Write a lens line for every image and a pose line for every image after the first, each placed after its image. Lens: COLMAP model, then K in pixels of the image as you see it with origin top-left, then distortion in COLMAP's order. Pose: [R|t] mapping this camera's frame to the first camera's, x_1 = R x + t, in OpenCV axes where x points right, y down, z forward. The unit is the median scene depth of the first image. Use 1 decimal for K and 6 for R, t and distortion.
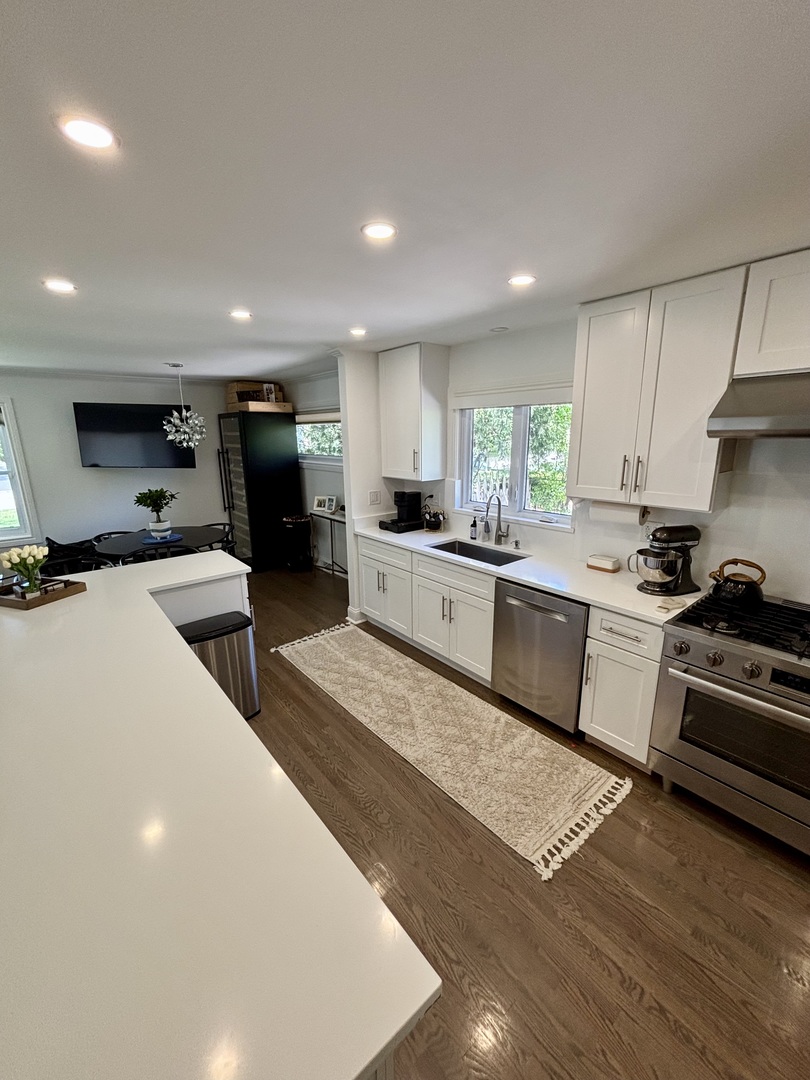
lens RADIAL K [[435.3, 0, 405.0], [0, 435.3, 540.0], [0, 0, 1]] dist [0.000587, -0.000686]
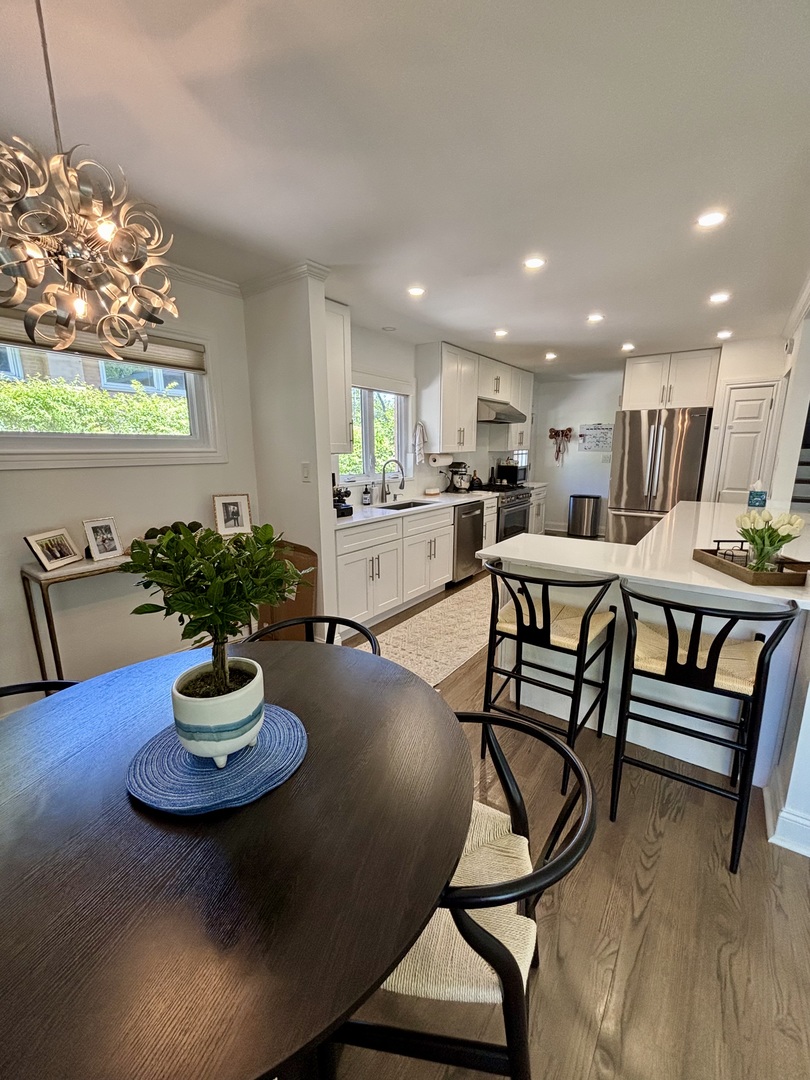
lens RADIAL K [[435.3, 0, 405.0], [0, 435.3, 540.0], [0, 0, 1]] dist [0.000587, -0.000686]
pose [[-0.247274, -0.185788, 0.950967, -1.014239], [0.239941, 0.939137, 0.245867, -0.183330], [-0.938767, 0.288972, -0.187646, 1.217795]]
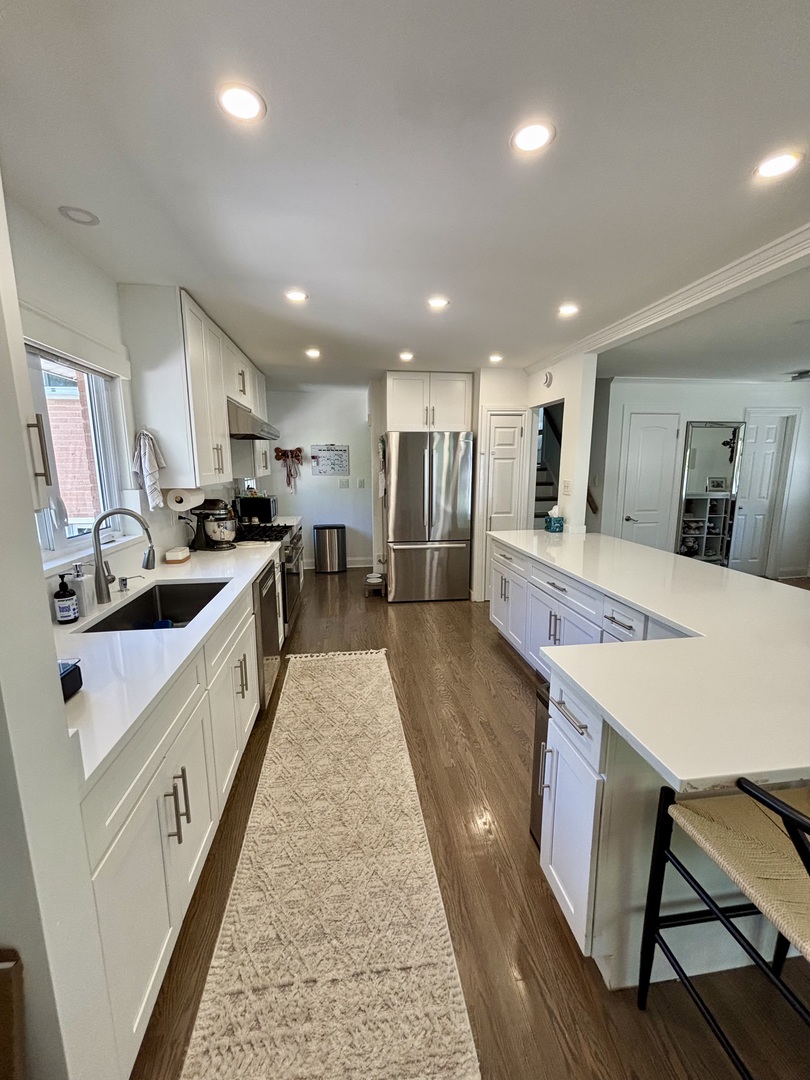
lens RADIAL K [[435.3, 0, 405.0], [0, 435.3, 540.0], [0, 0, 1]] dist [0.000587, -0.000686]
pose [[-0.850631, -0.072611, 0.520725, -0.407244], [0.141302, 0.922406, 0.359446, -0.216522], [-0.506420, 0.379335, -0.774367, 1.221001]]
